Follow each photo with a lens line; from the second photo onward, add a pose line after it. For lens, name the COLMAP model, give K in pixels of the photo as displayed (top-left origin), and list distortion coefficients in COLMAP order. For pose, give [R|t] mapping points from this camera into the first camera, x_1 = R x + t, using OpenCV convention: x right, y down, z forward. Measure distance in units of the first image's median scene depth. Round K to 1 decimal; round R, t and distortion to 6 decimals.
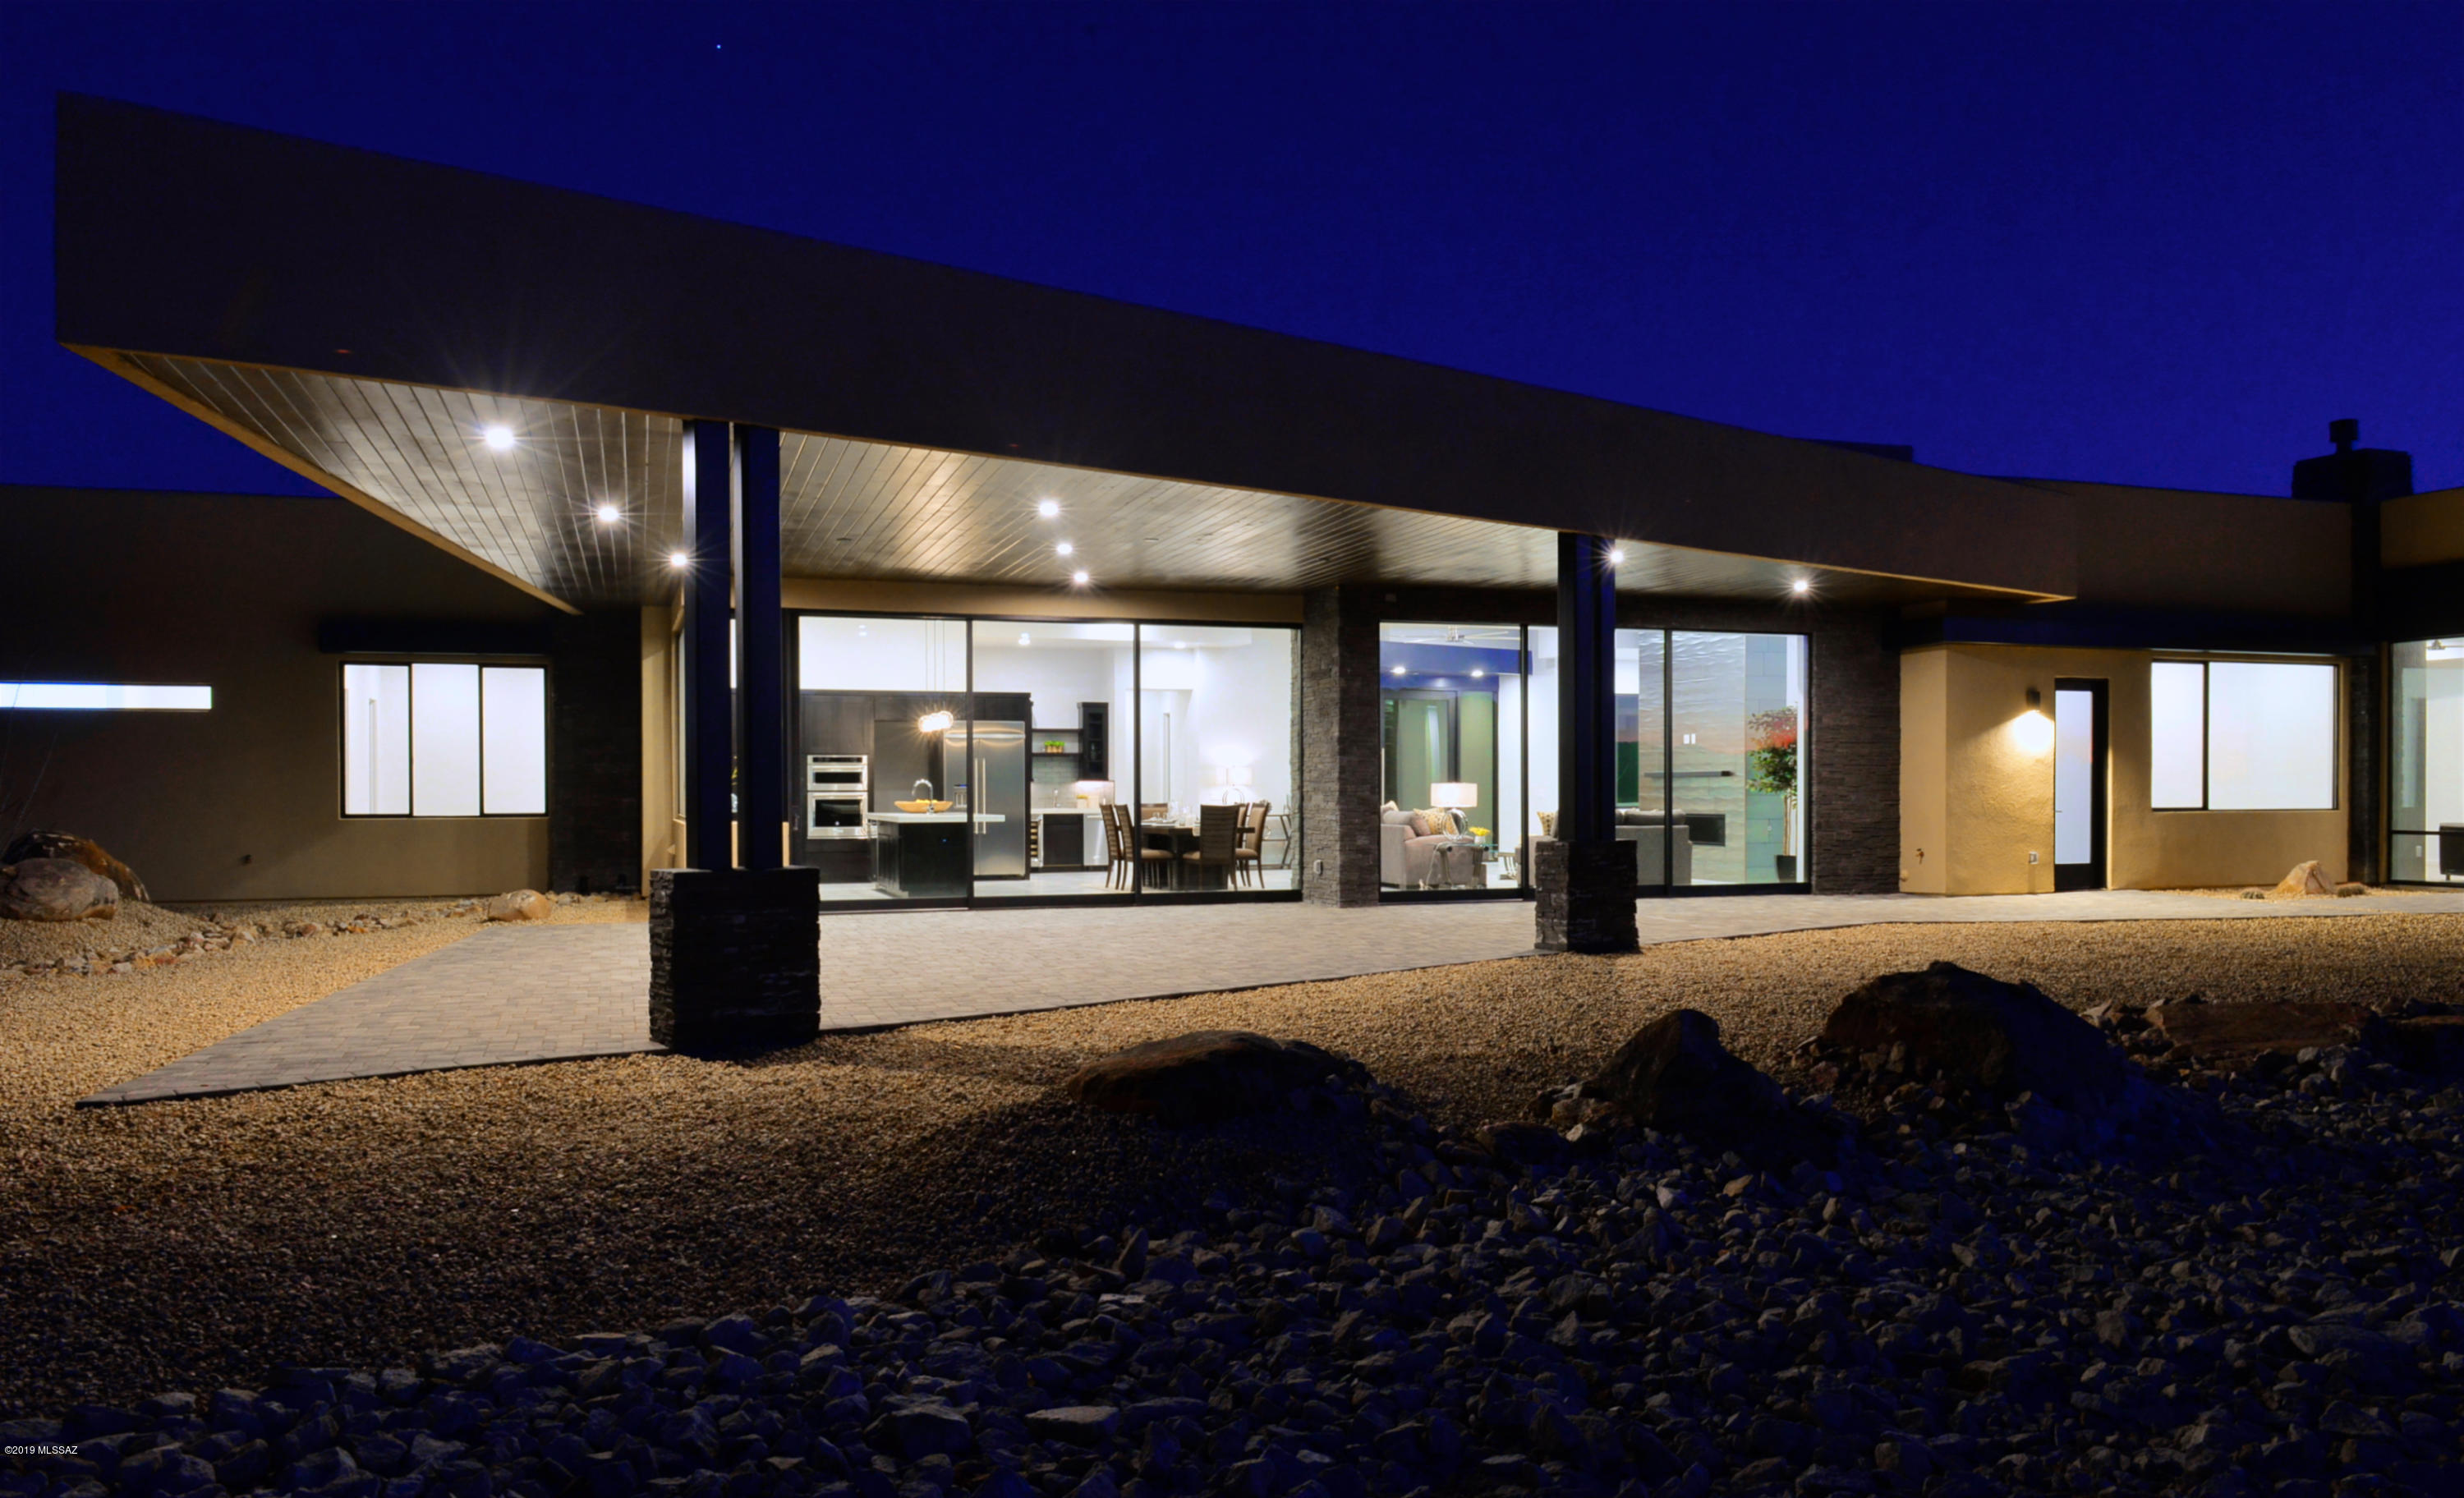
lens RADIAL K [[1828.7, 0, 1232.0], [0, 1828.7, 749.0], [0, 0, 1]] dist [0.000018, -0.000020]
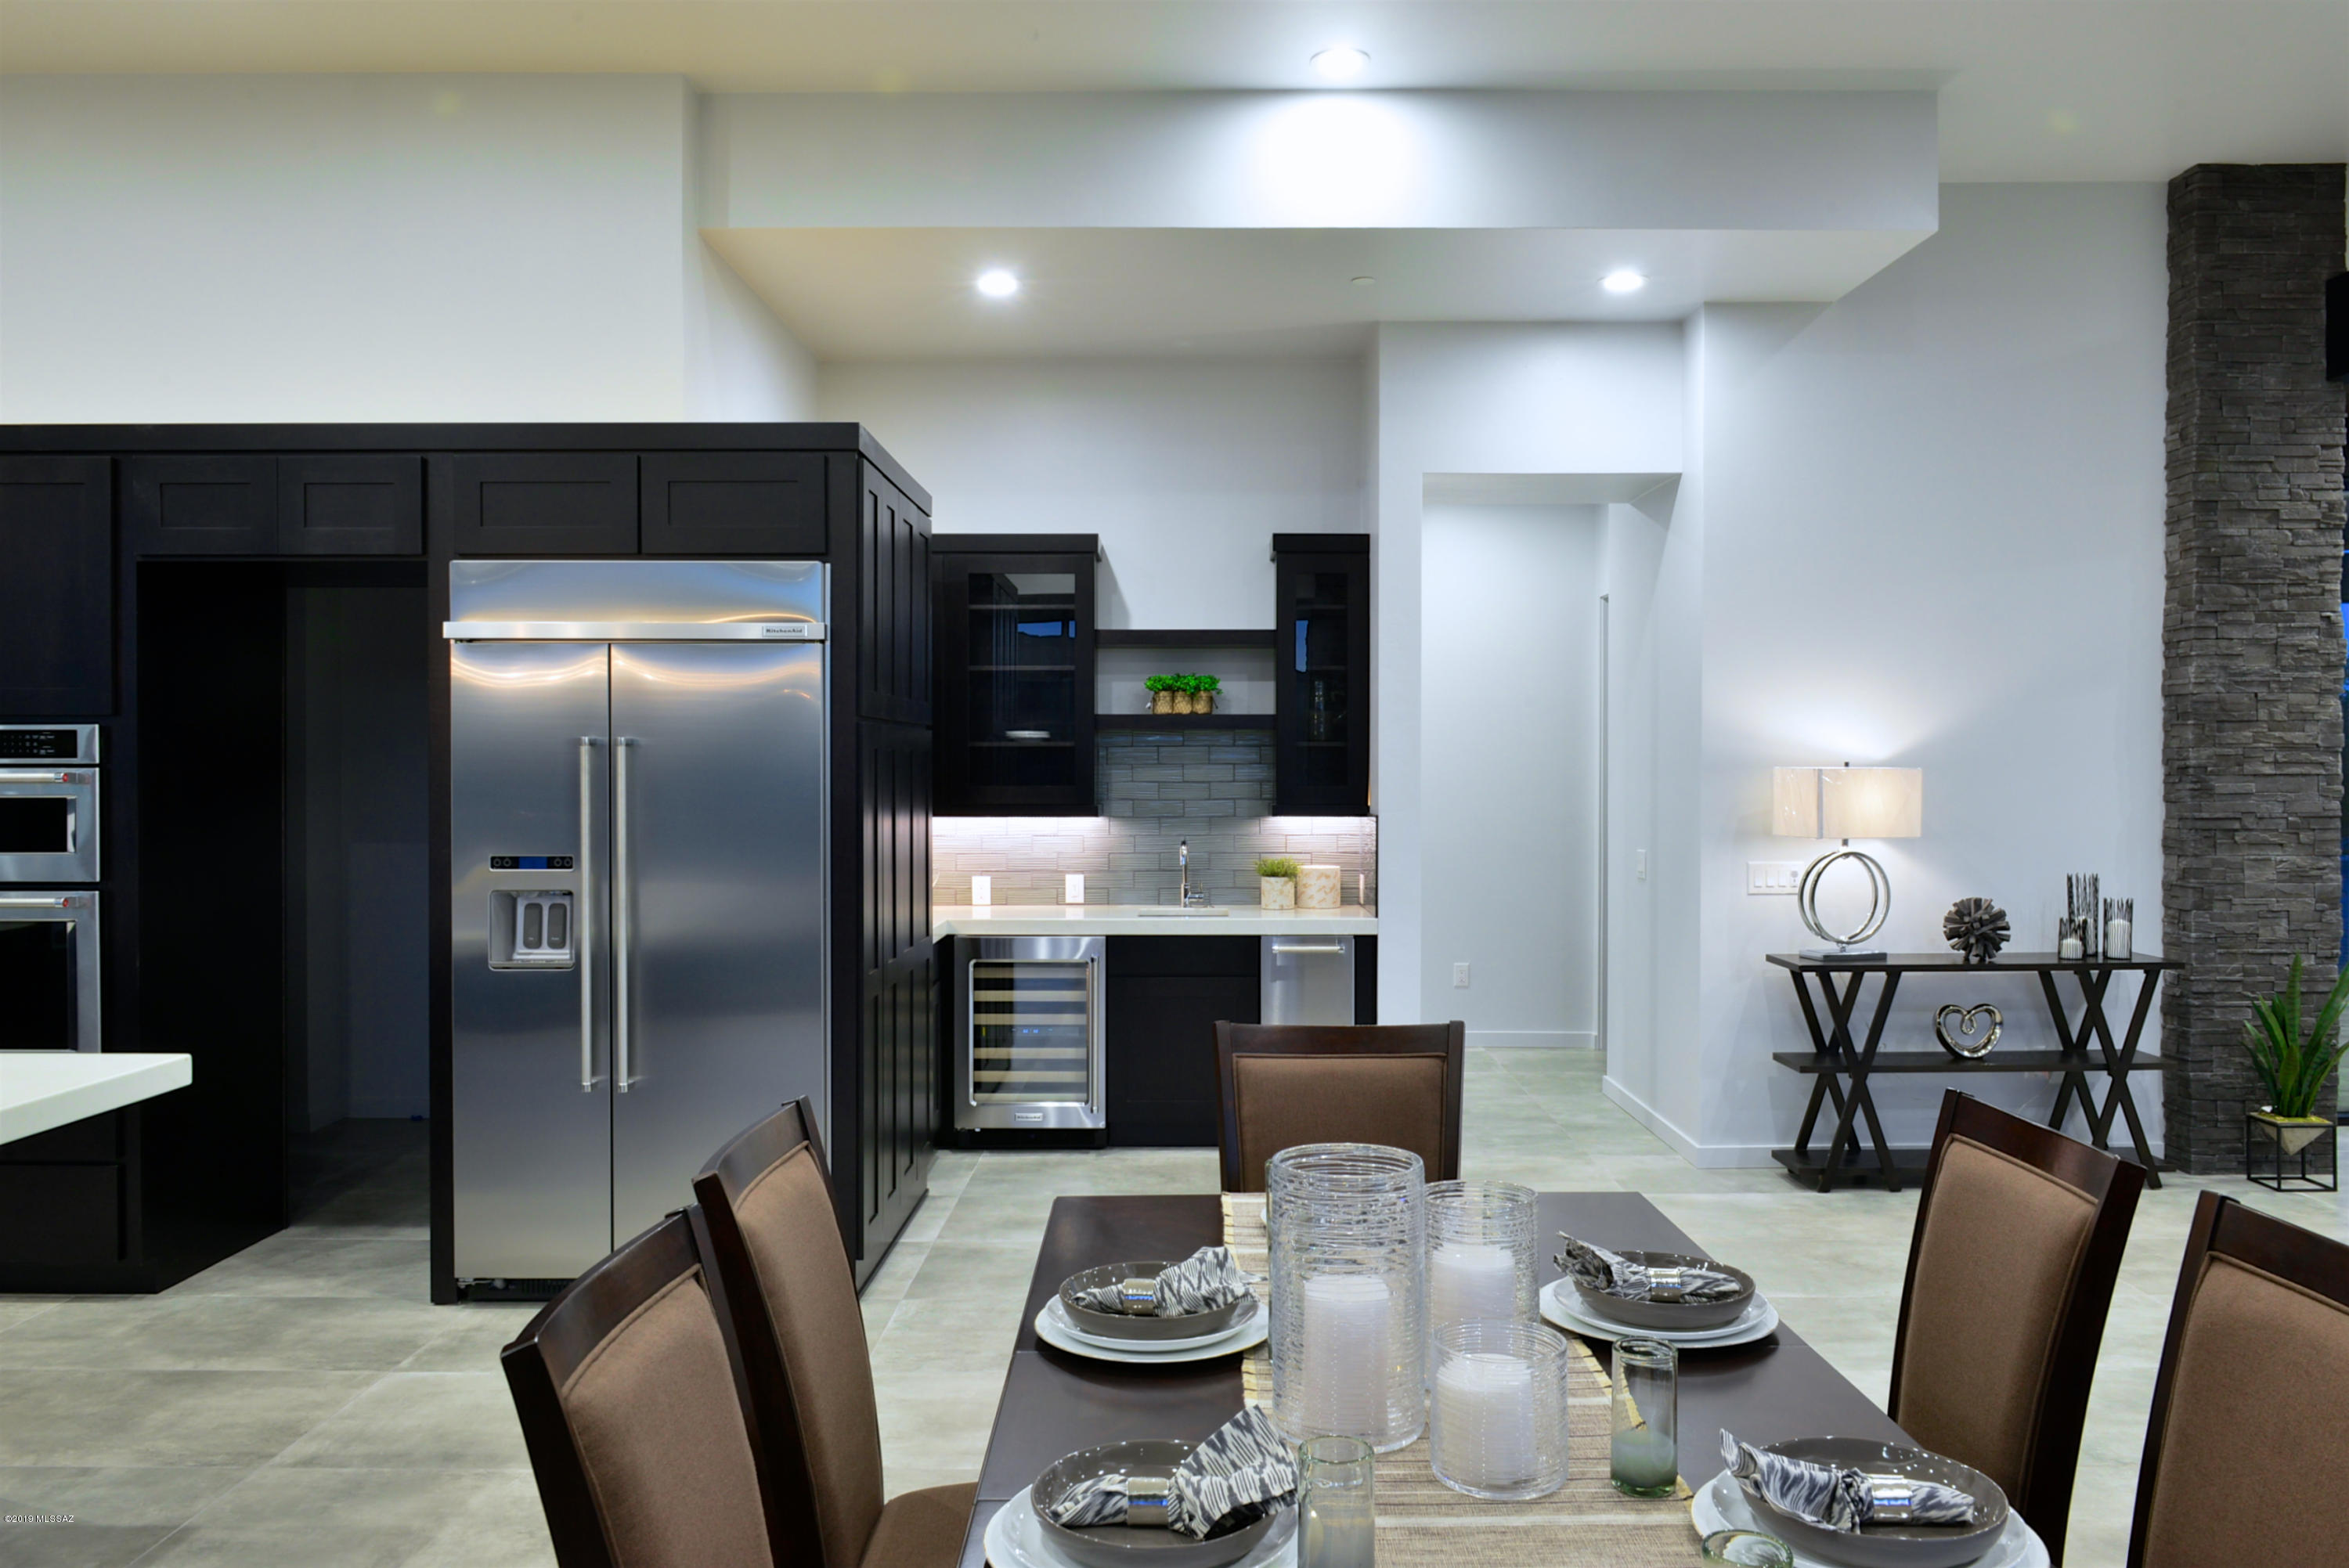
lens RADIAL K [[1710.5, 0, 1186.3], [0, 1710.5, 781.0], [0, 0, 1]] dist [-0.005664, -0.010468]
pose [[0.949934, 0.000794, -0.312449, -0.012581], [0.007757, 0.999629, 0.026125, 0.005441], [0.312353, -0.027241, 0.949575, 0.752179]]
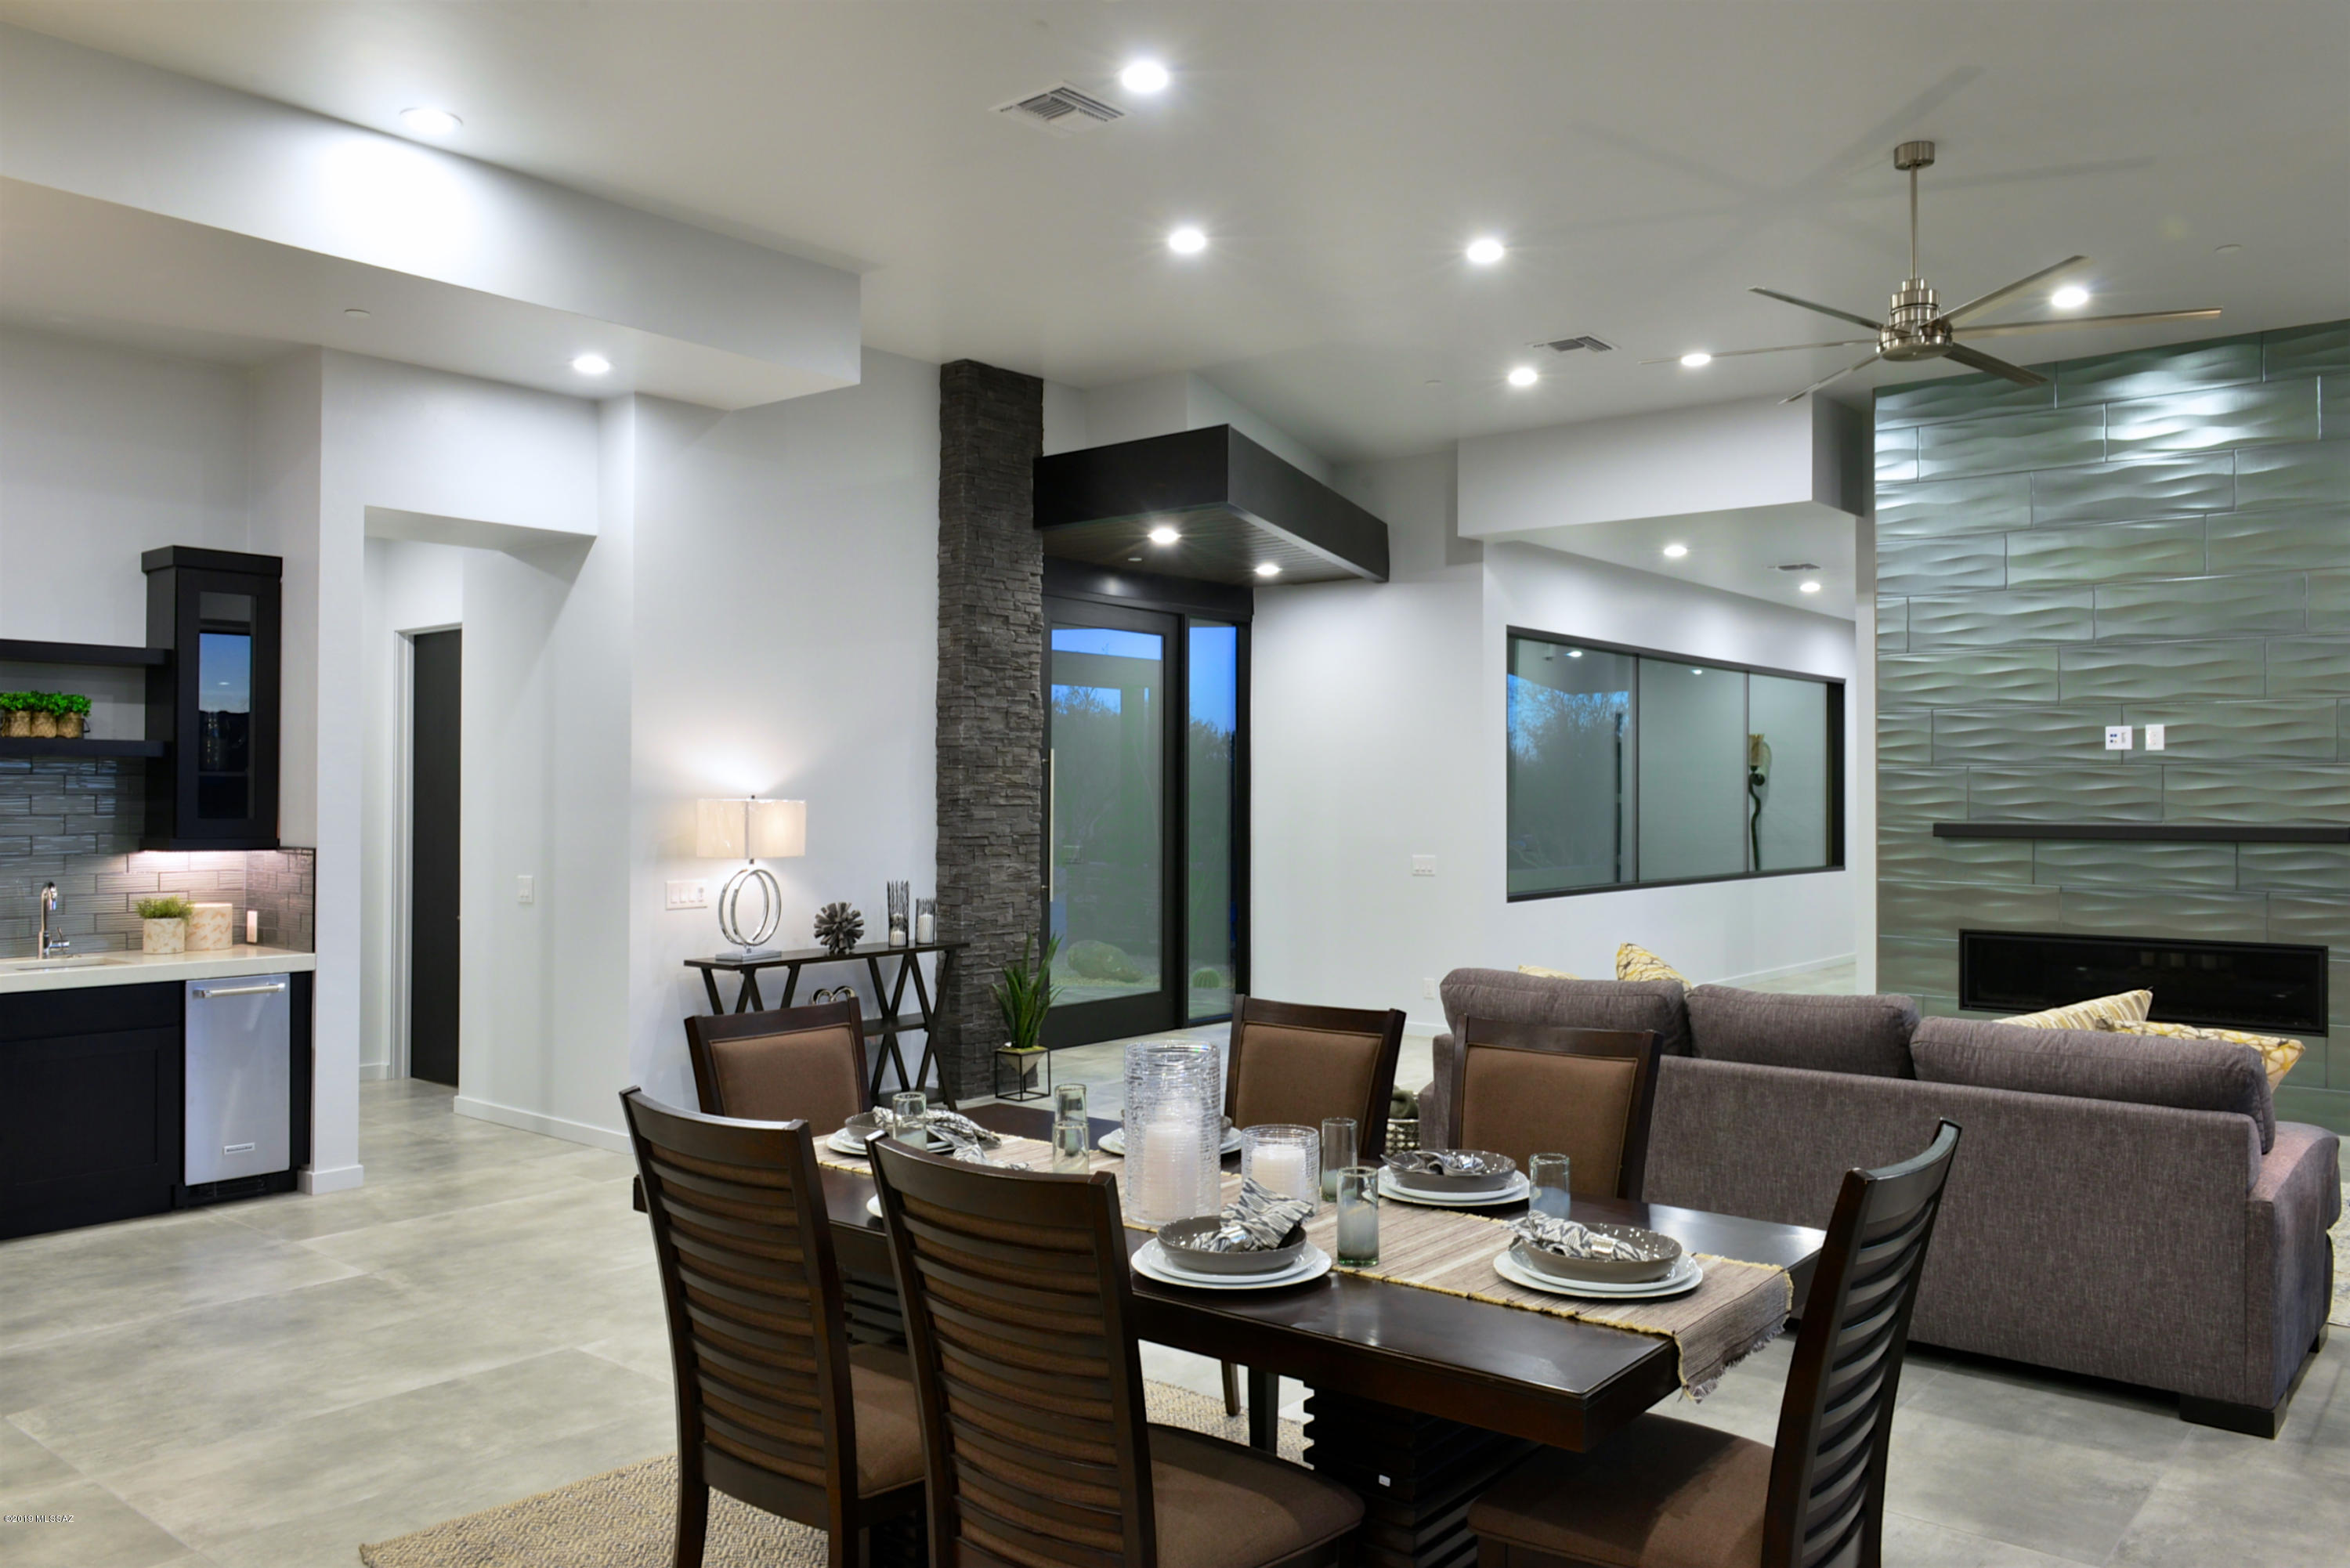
lens RADIAL K [[1711.3, 0, 1186.8], [0, 1711.3, 781.0], [0, 0, 1]] dist [-0.005664, -0.010468]
pose [[0.845939, 0.005276, 0.533253, -0.089804], [-0.010201, 0.999928, 0.006289, 0.004800], [-0.533182, -0.010760, 0.845932, 0.724797]]
